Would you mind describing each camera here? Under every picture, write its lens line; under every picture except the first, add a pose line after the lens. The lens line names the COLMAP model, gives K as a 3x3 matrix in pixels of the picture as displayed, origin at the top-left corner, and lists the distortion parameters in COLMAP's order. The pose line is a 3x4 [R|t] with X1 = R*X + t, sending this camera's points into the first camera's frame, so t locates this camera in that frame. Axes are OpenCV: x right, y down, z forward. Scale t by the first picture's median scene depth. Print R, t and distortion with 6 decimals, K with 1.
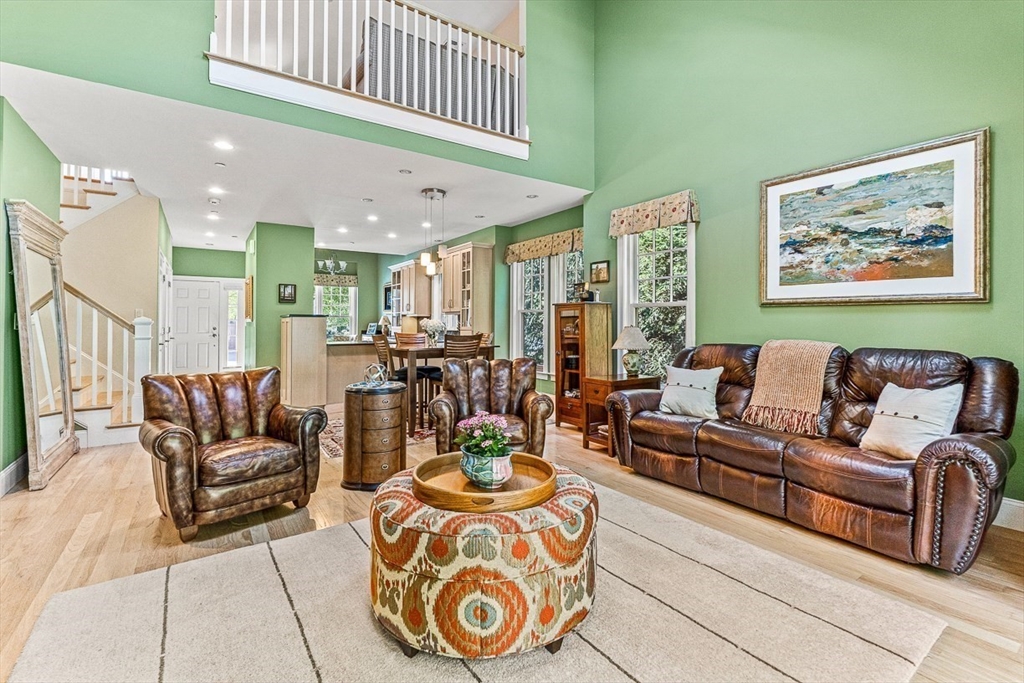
lens RADIAL K [[461.8, 0, 510.9], [0, 461.8, 331.6], [0, 0, 1]] dist [0.003286, 0.000466]
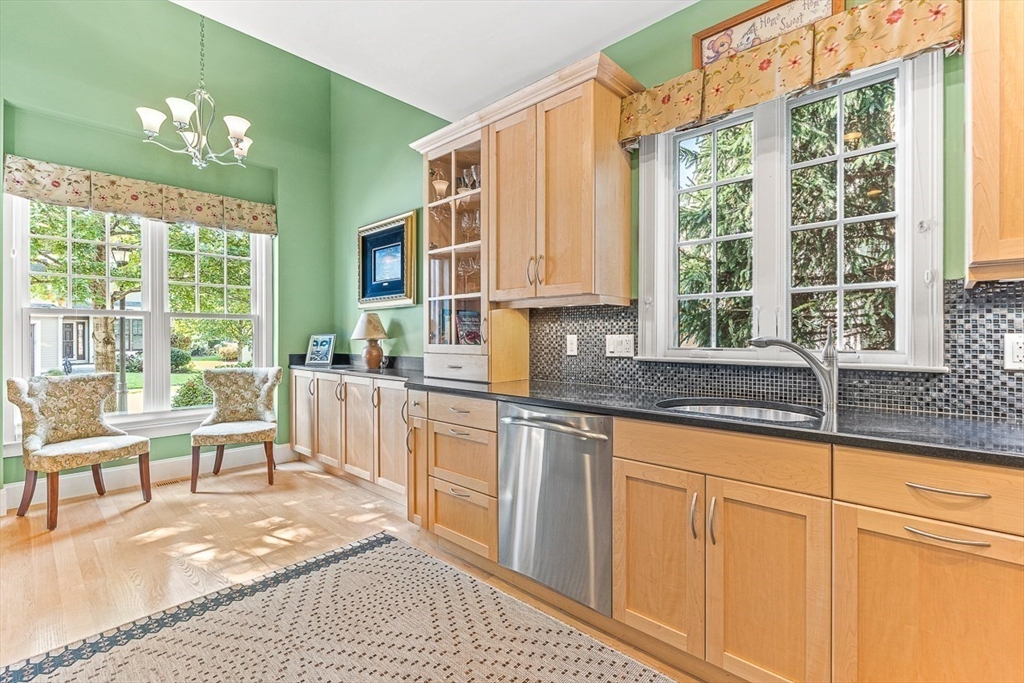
lens RADIAL K [[461.8, 0, 514.5], [0, 461.8, 339.6], [0, 0, 1]] dist [0.003286, 0.000466]
pose [[0.973855, -0.002681, 0.227153, -0.236970], [0.004890, 0.999946, -0.009162, -0.009973], [-0.227117, 0.010034, 0.973816, 0.613807]]
